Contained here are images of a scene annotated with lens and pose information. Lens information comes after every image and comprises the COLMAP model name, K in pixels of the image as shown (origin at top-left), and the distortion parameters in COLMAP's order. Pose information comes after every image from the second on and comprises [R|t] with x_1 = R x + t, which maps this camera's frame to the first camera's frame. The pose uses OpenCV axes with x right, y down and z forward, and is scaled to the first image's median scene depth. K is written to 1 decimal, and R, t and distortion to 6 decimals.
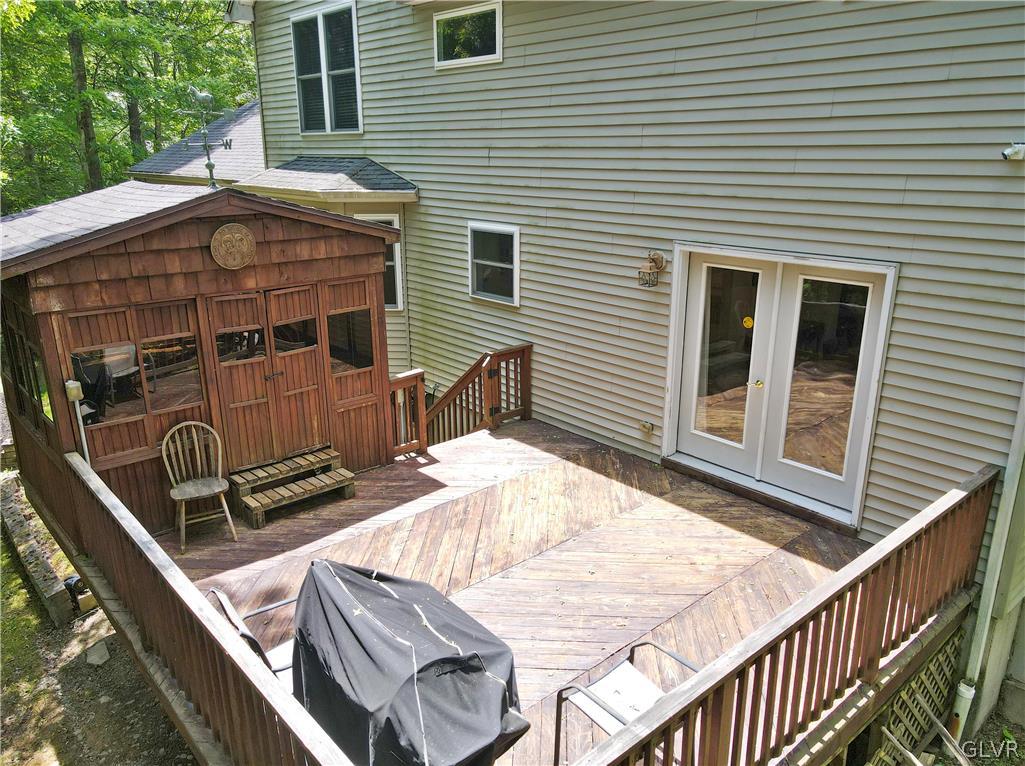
lens RADIAL K [[760.7, 0, 512.5], [0, 760.7, 383.0], [0, 0, 1]] dist [-0.000764, 0.006440]
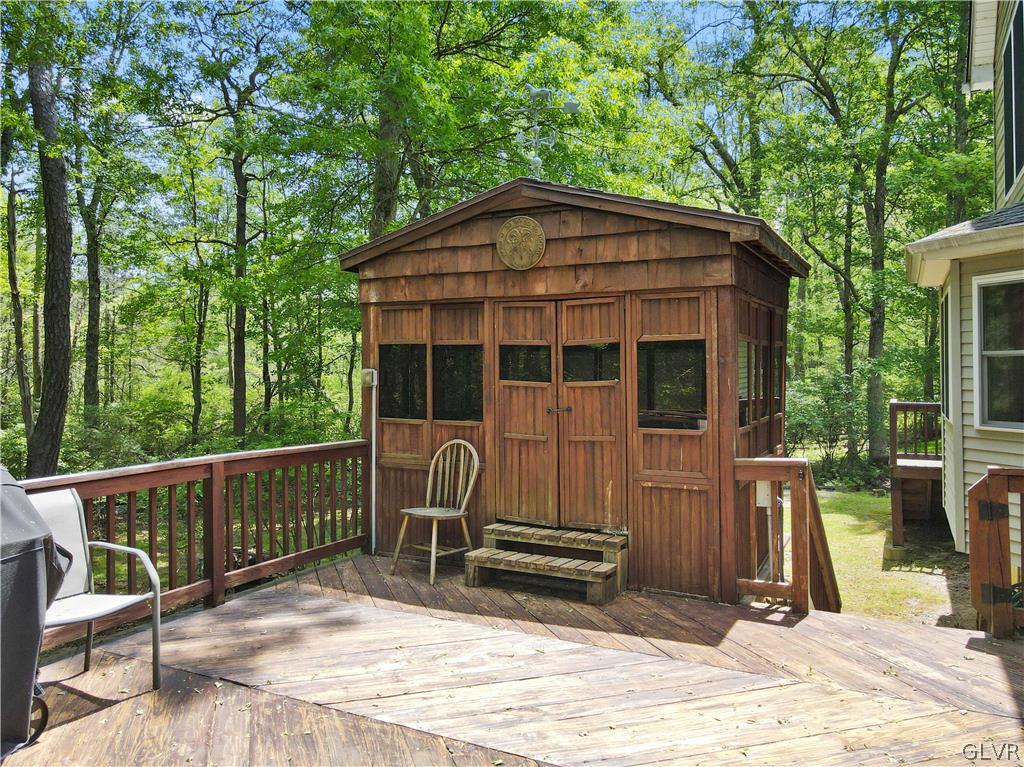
lens RADIAL K [[760.0, 0, 512.0], [0, 760.0, 383.5], [0, 0, 1]] dist [-0.000764, 0.006440]
pose [[0.363936, 0.012778, -0.931336, 0.397681], [-0.281188, 0.954760, -0.096780, 0.053799], [0.887966, 0.297103, 0.351065, 0.678973]]
